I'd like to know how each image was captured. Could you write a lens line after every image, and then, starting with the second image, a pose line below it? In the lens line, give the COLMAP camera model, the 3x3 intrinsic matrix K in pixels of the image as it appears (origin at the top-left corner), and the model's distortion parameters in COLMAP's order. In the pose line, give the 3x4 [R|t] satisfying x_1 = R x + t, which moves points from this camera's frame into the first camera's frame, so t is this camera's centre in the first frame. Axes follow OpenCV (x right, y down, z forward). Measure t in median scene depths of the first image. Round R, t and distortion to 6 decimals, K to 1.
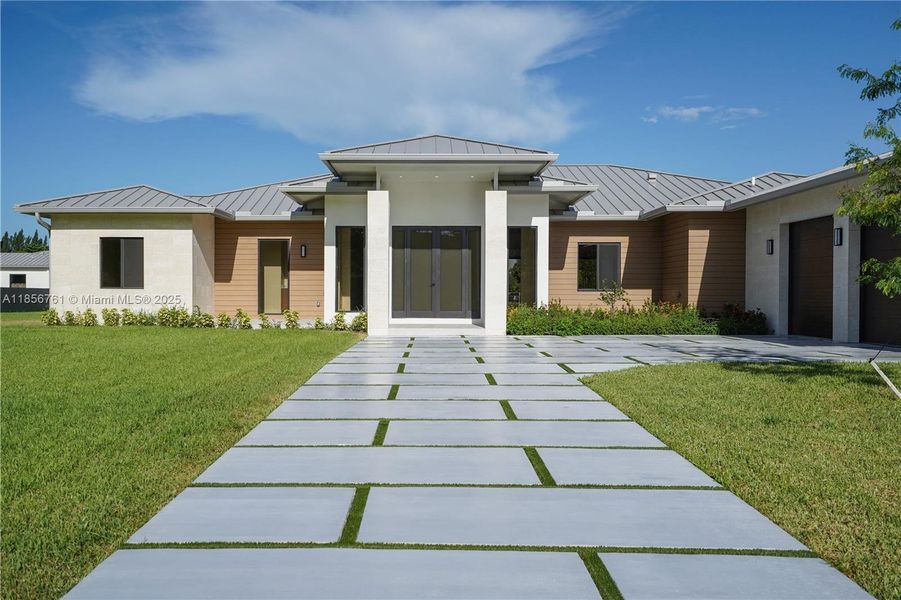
lens RADIAL K [[873.3, 0, 414.1], [0, 873.3, 302.0], [0, 0, 1]] dist [0.052515, 0.004213]
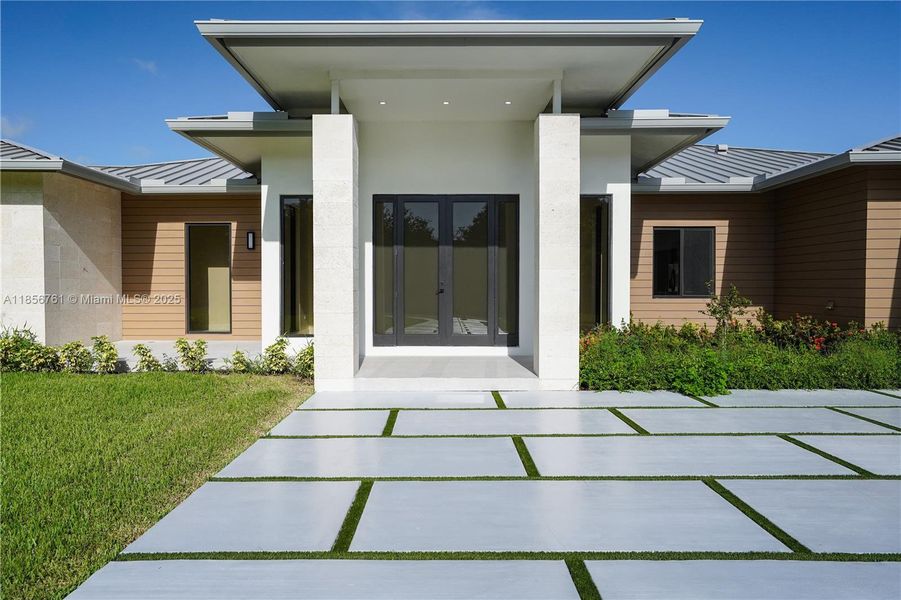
lens RADIAL K [[620.0, 0, 446.2], [0, 620.0, 299.7], [0, 0, 1]] dist [0.003643, 0.002793]
pose [[0.999808, -0.003954, 0.019216, 0.017111], [0.003757, 0.999940, 0.010293, -0.018627], [-0.019255, -0.010218, 0.999762, 0.575696]]
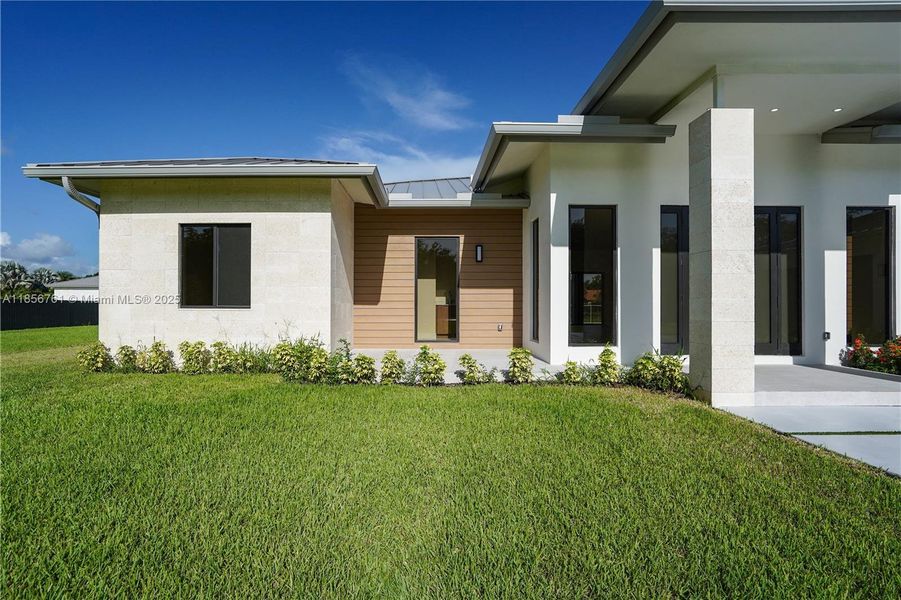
lens RADIAL K [[478.2, 0, 438.6], [0, 478.2, 300.9], [0, 0, 1]] dist [-0.024600, 0.000173]
pose [[0.999266, -0.002047, 0.038260, -0.195785], [0.002581, 0.999900, -0.013897, -0.015709], [-0.038228, 0.013985, 0.999171, 0.683289]]
